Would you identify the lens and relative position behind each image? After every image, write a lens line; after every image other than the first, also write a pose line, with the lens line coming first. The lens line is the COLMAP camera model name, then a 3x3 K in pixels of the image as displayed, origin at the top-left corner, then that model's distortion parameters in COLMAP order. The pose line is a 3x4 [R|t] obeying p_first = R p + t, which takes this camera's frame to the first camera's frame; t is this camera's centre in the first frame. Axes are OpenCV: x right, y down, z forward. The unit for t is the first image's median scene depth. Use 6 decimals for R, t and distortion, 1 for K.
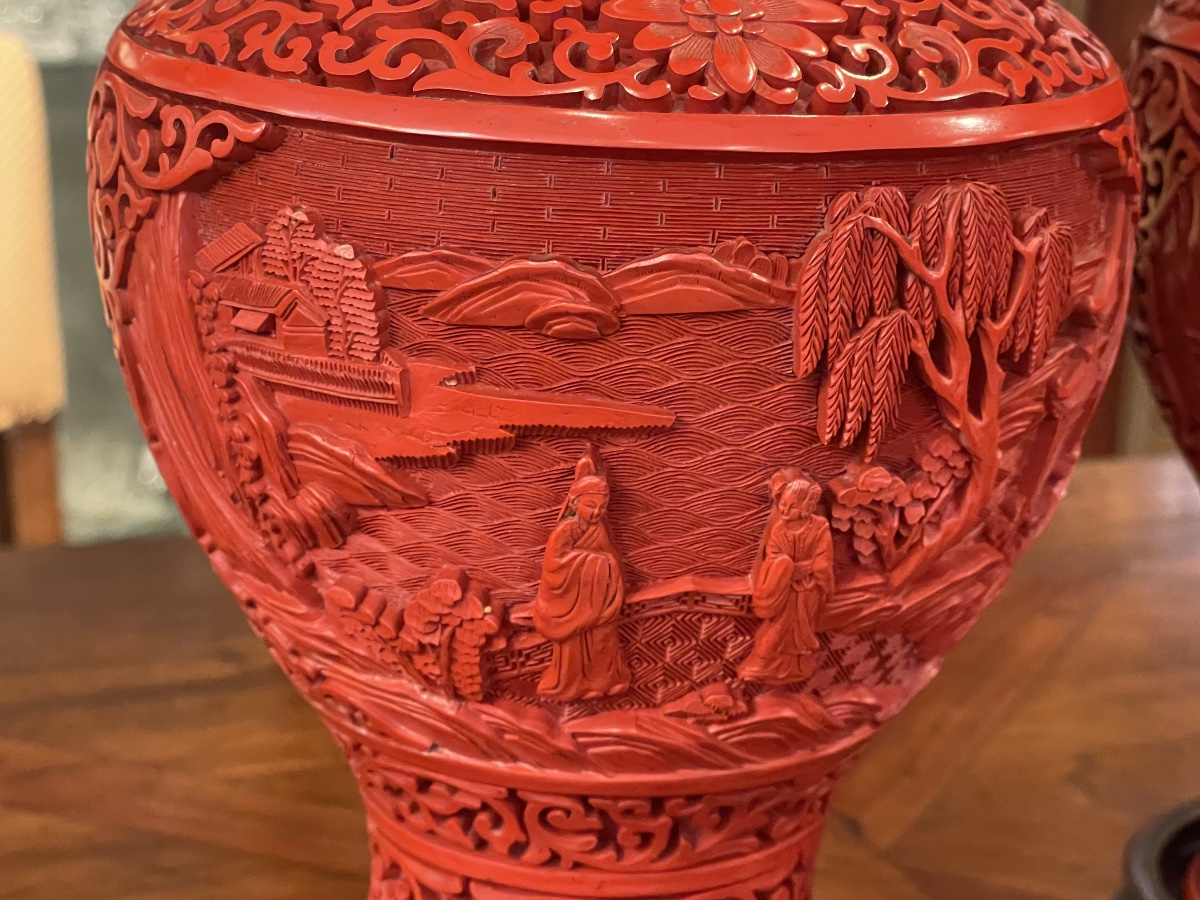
lens RADIAL K [[2582.4, 0, 600.0], [0, 2582.4, 450.0], [0, 0, 1]] dist [0.012457, 0.615684]
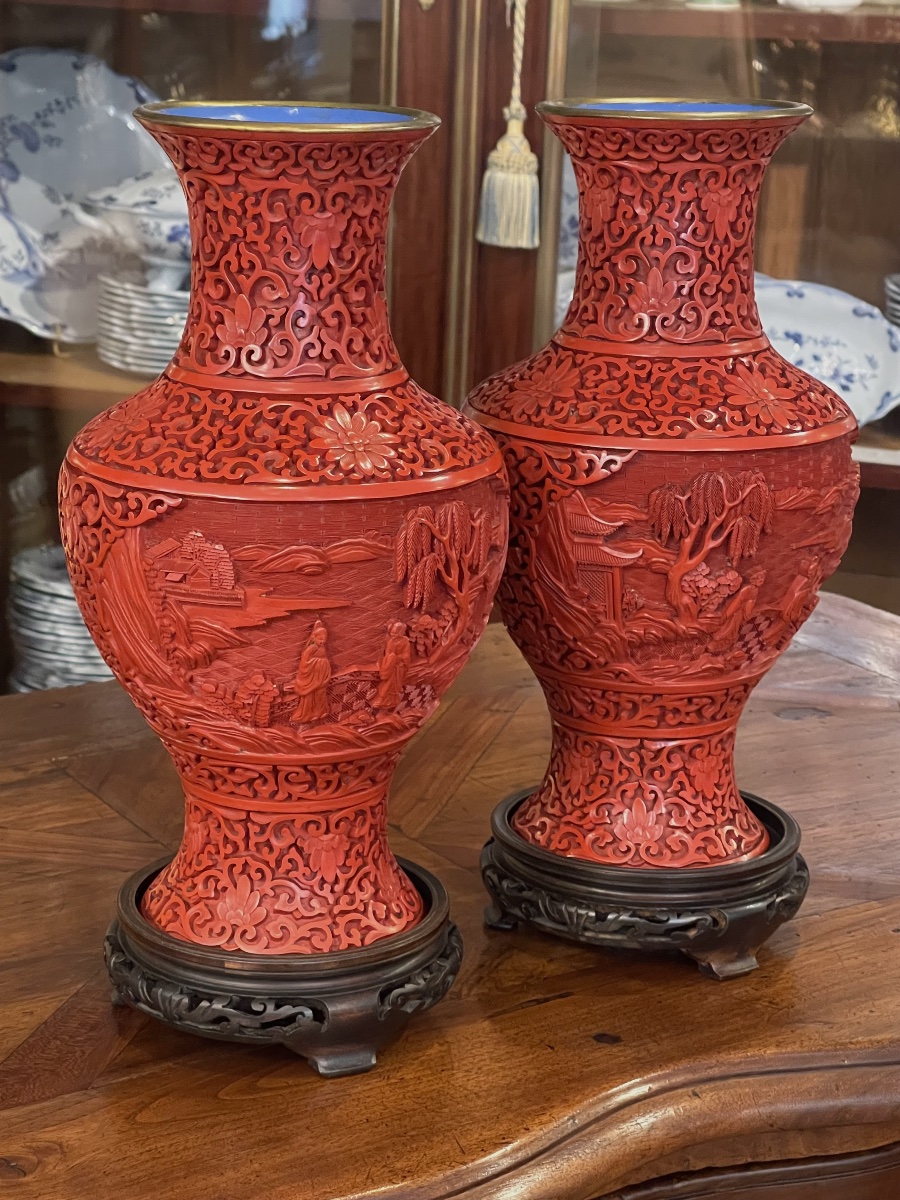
lens RADIAL K [[2626.7, 0, 376.5], [0, 2626.7, 602.2], [0, 0, 1]] dist [0.033699, -0.084787]
pose [[0.974828, -0.081442, 0.207553, -0.465951], [0.084388, 0.996419, -0.005364, 0.003737], [-0.206372, 0.022744, 0.978209, -1.484496]]
